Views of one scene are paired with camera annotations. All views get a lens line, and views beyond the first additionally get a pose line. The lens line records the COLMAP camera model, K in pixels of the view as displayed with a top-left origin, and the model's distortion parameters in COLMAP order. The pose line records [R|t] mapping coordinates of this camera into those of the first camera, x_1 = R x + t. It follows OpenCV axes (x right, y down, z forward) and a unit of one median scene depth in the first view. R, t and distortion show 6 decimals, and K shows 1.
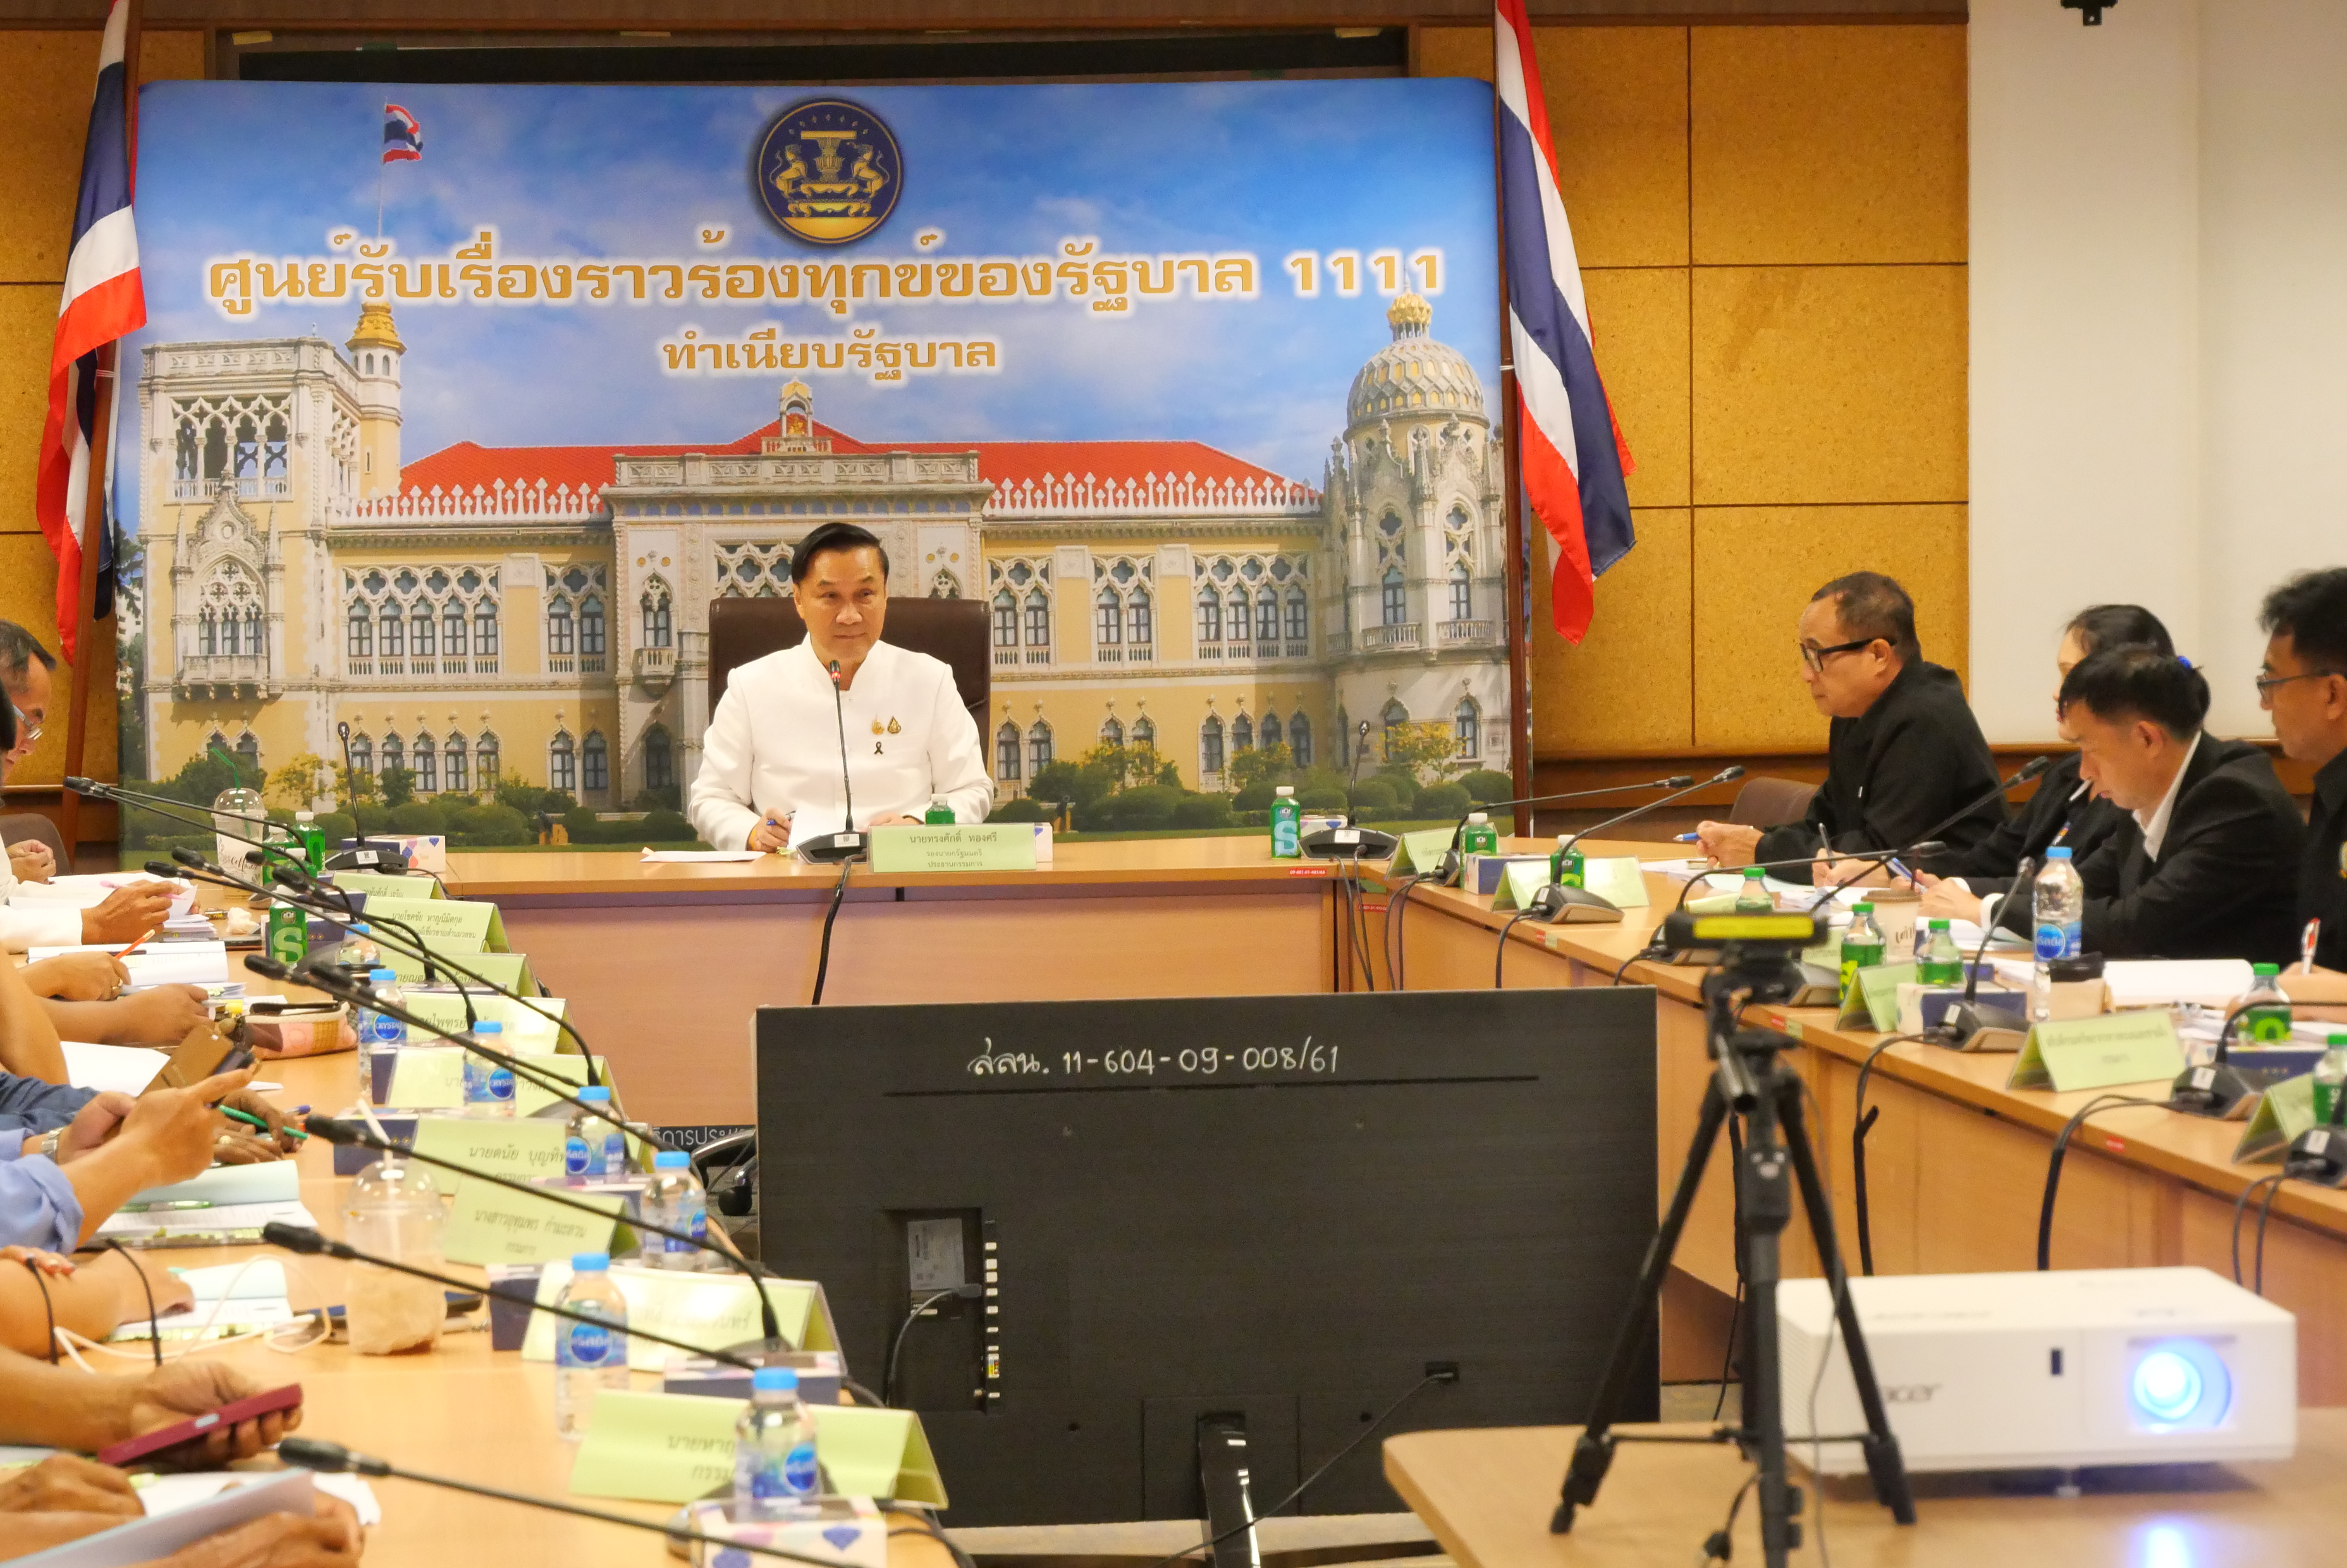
lens RADIAL K [[7698.6, 0, 1173.1], [0, 7698.6, 787.2], [0, 0, 1]] dist [-0.013589, 0.000000]
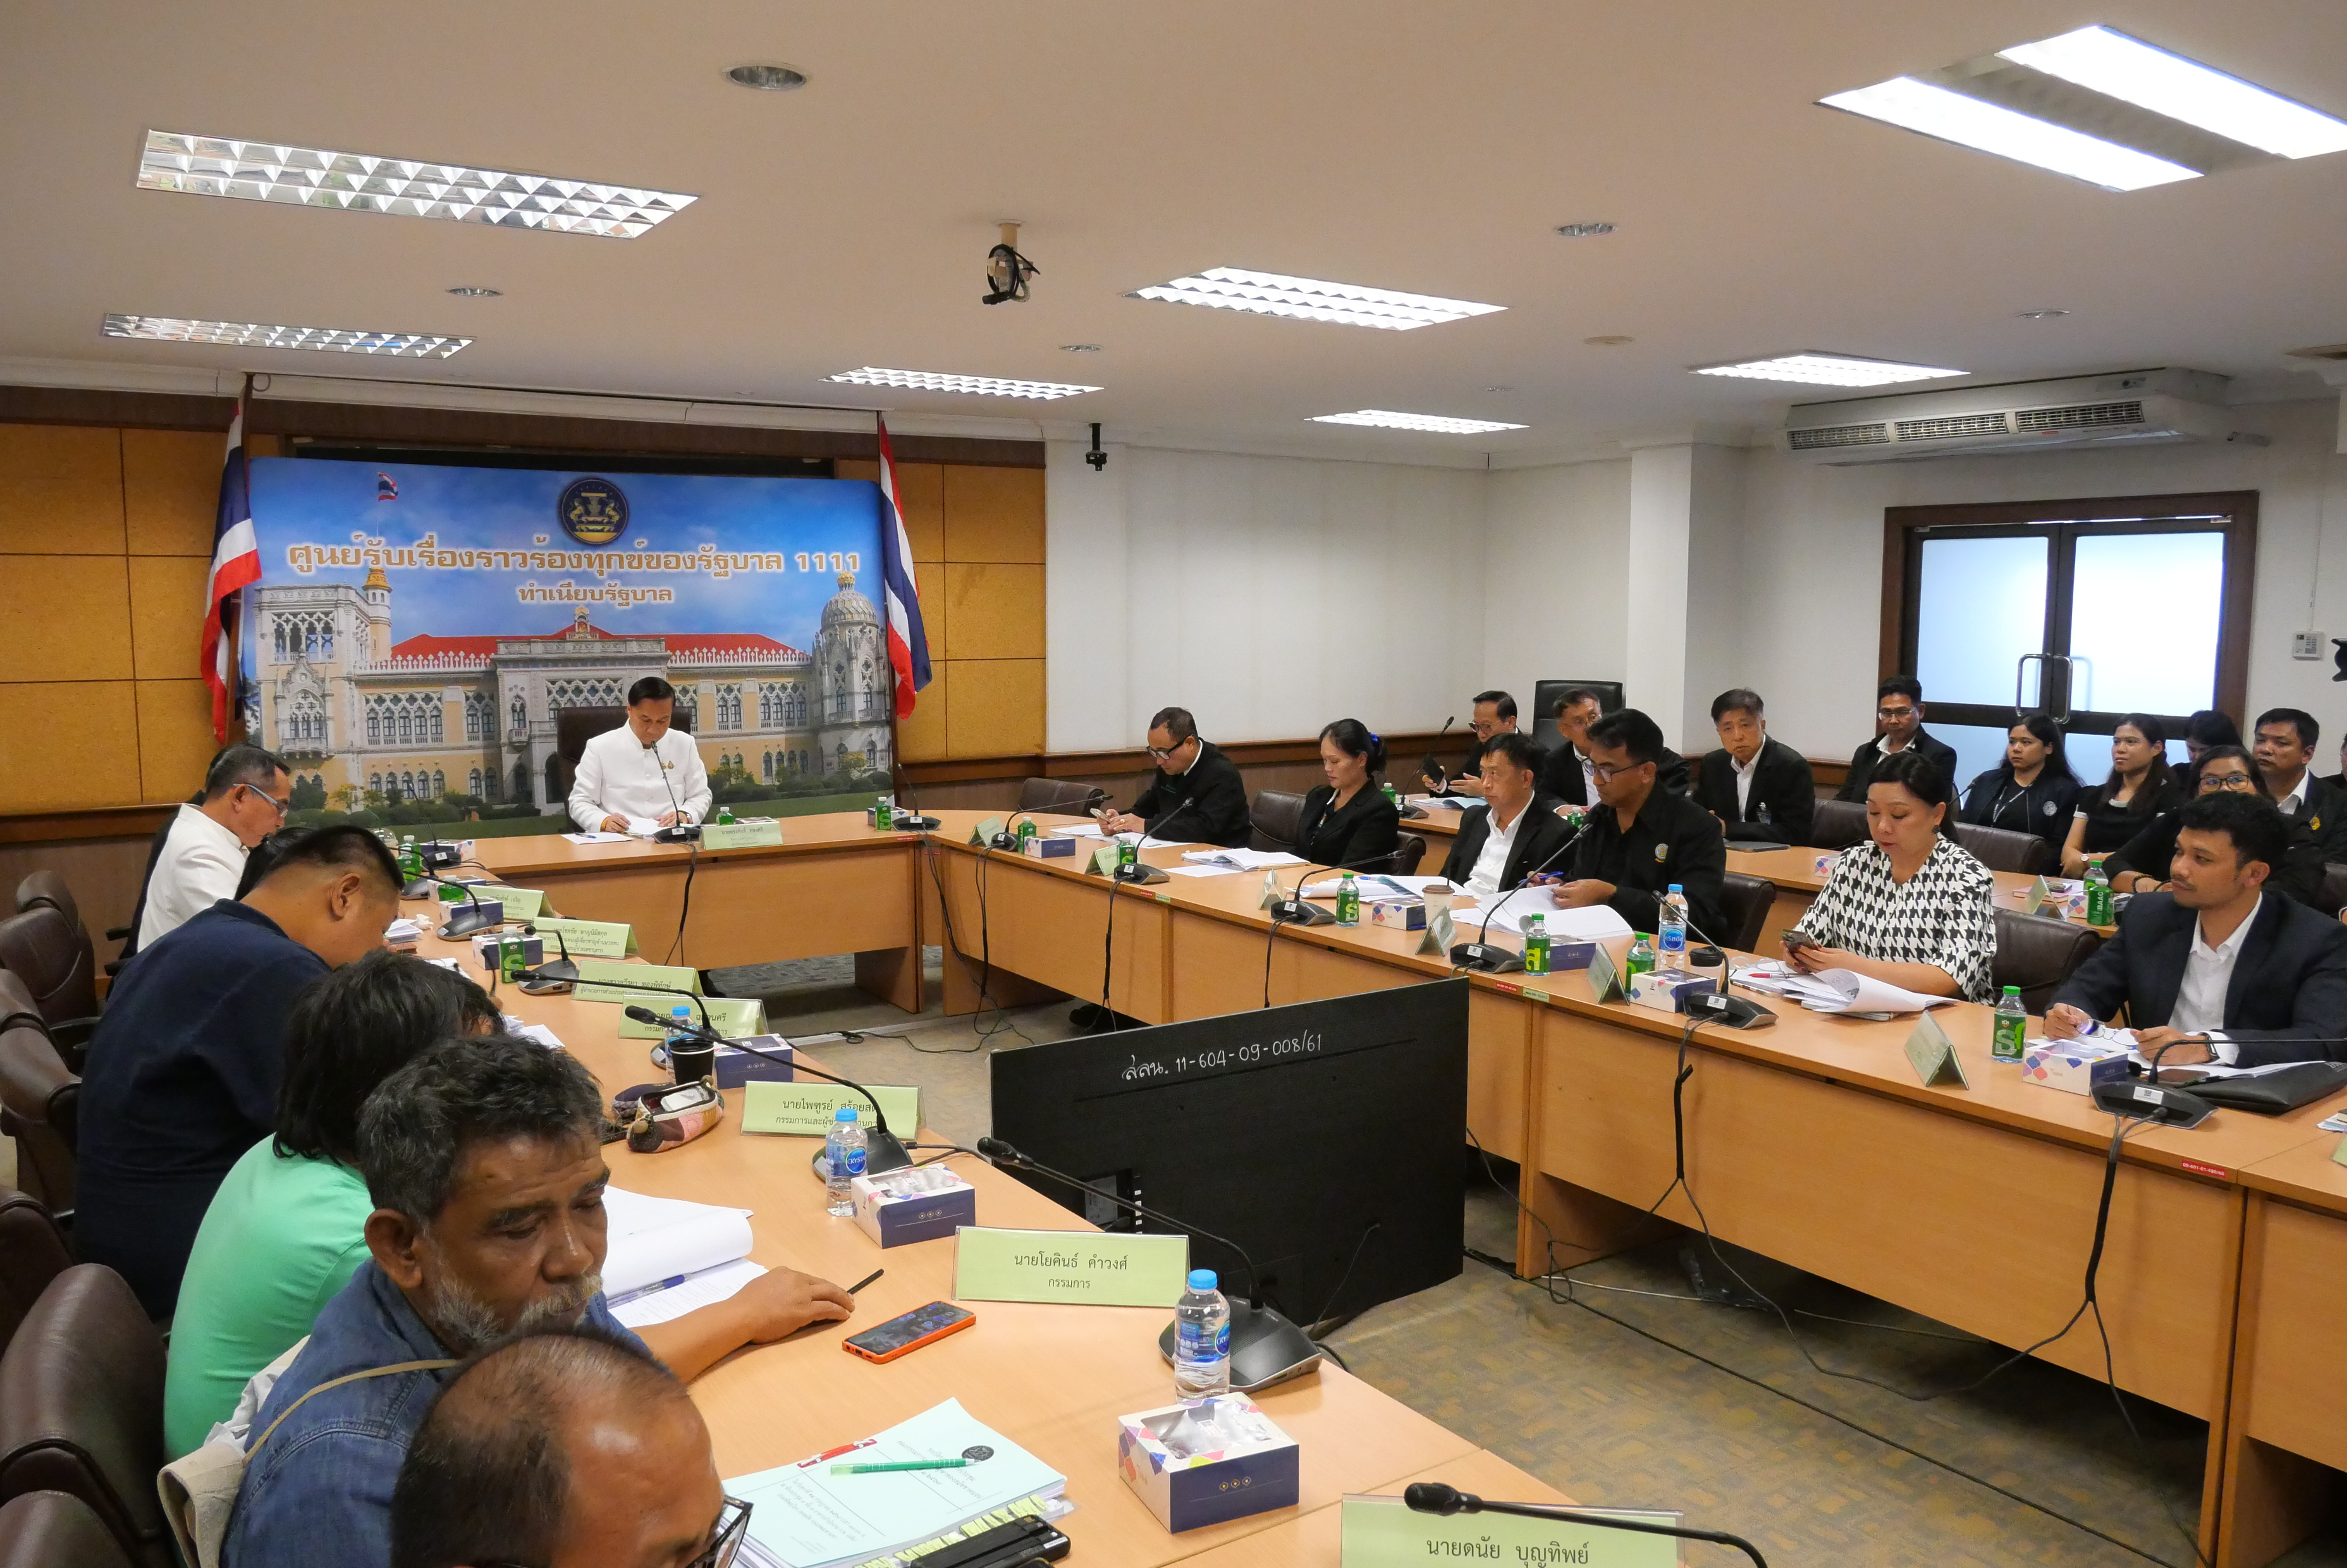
lens RADIAL K [[1697.5, 0, 1164.7], [0, 1697.5, 788.8], [0, 0, 1]] dist [-0.052024, 0.002140]
pose [[0.898262, -0.036122, 0.437973, -0.112170], [0.011783, 0.998238, 0.058163, -0.026666], [-0.439302, -0.047084, 0.897105, 0.489703]]
